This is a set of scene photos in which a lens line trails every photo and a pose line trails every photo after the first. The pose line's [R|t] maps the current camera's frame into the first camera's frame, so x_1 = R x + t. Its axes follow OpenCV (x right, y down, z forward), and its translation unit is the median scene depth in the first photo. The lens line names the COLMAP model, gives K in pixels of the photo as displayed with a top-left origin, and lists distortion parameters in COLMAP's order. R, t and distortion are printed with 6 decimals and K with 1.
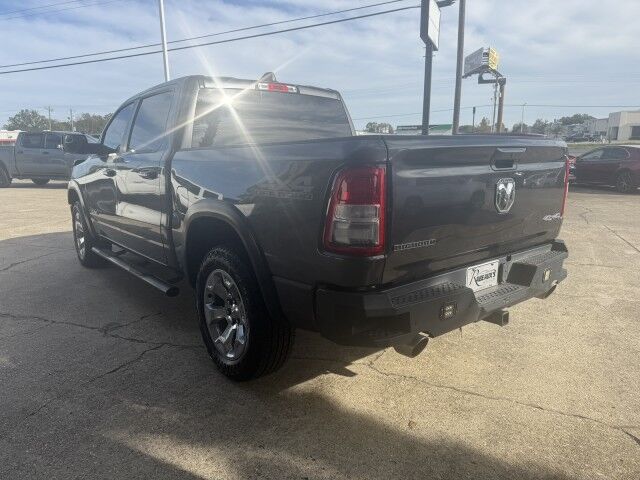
lens RADIAL K [[456.0, 0, 316.9], [0, 456.0, 237.5], [0, 0, 1]] dist [0.073434, -0.093868]
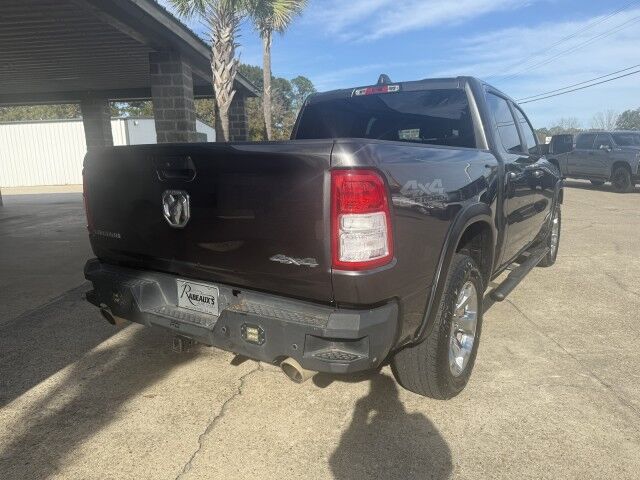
lens RADIAL K [[456.8, 0, 312.5], [0, 456.8, 237.7], [0, 0, 1]] dist [0.068782, -0.087946]
pose [[0.284198, 0.168819, -0.943786, 1.101692], [-0.168326, 0.977872, 0.124229, -0.157355], [0.943874, 0.123558, 0.306326, 0.804864]]
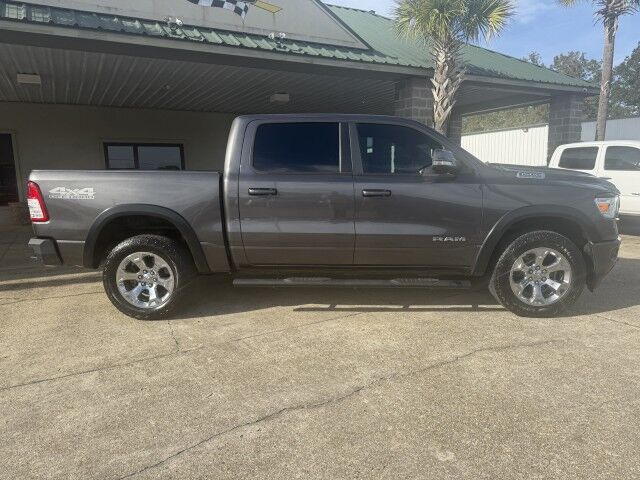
lens RADIAL K [[451.0, 0, 320.0], [0, 451.0, 240.0], [0, 0, 1]] dist [0.040281, -0.036629]
pose [[-0.653654, 0.135812, -0.744508, 1.066831], [-0.126715, 0.950237, 0.284592, -0.545228], [0.746110, 0.280364, -0.603917, 2.707713]]
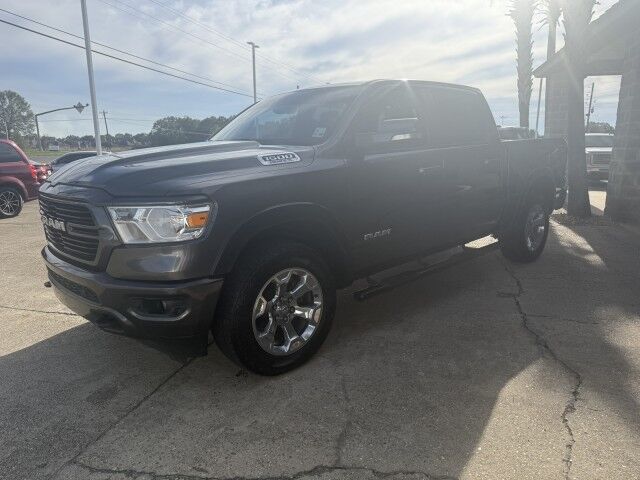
lens RADIAL K [[454.1, 0, 324.6], [0, 454.1, 241.4], [0, 0, 1]] dist [0.056751, -0.087687]
pose [[-0.107145, -0.187872, 0.976332, -1.929607], [0.204656, 0.956789, 0.206571, -0.343879], [-0.972952, 0.221945, -0.064066, 1.925654]]
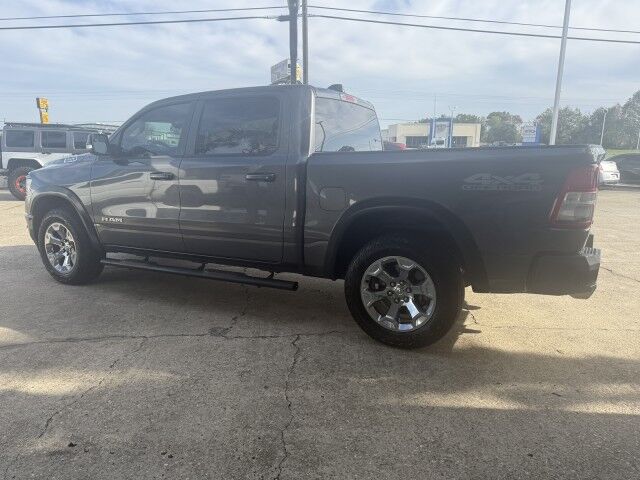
lens RADIAL K [[456.0, 0, 316.9], [0, 456.0, 237.5], [0, 0, 1]] dist [0.073434, -0.093868]
pose [[0.911345, -0.065692, 0.406368, -0.825560], [0.068817, 0.997605, 0.006935, 0.001989], [-0.405851, 0.021645, 0.913683, 0.016712]]
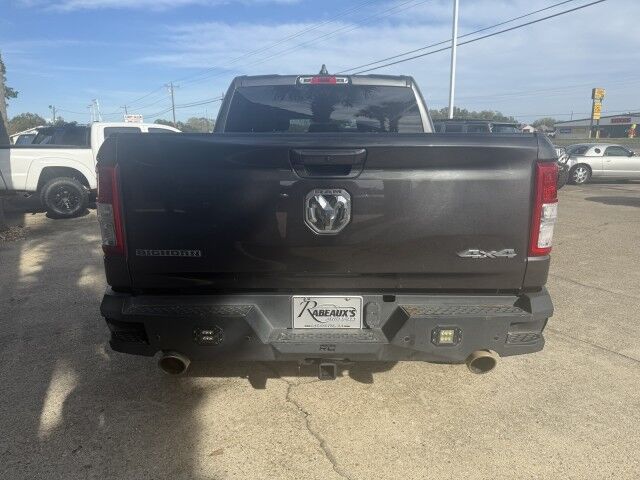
lens RADIAL K [[456.0, 0, 316.9], [0, 456.0, 237.5], [0, 0, 1]] dist [0.073434, -0.093868]
pose [[0.774346, 0.133402, -0.618540, 0.708076], [-0.123545, 0.990585, 0.058977, -0.073537], [0.620584, 0.030748, 0.783537, 0.328101]]
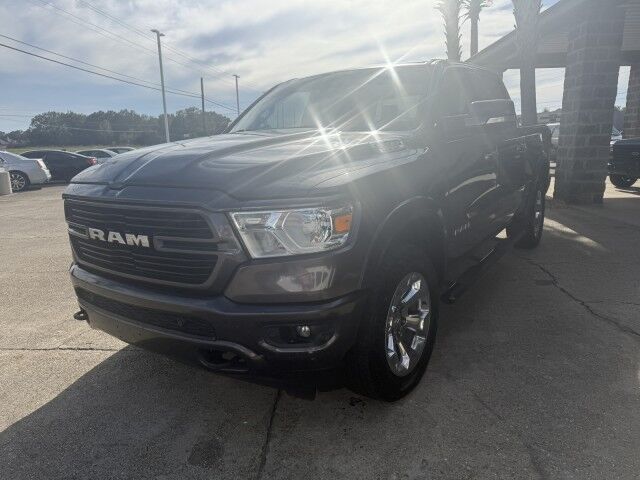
lens RADIAL K [[456.0, 0, 316.9], [0, 456.0, 237.5], [0, 0, 1]] dist [0.073434, -0.093868]
pose [[-0.297758, -0.178744, 0.937758, -1.715744], [0.218922, 0.943351, 0.249323, -0.412861], [-0.929200, 0.279534, -0.241759, 2.288630]]
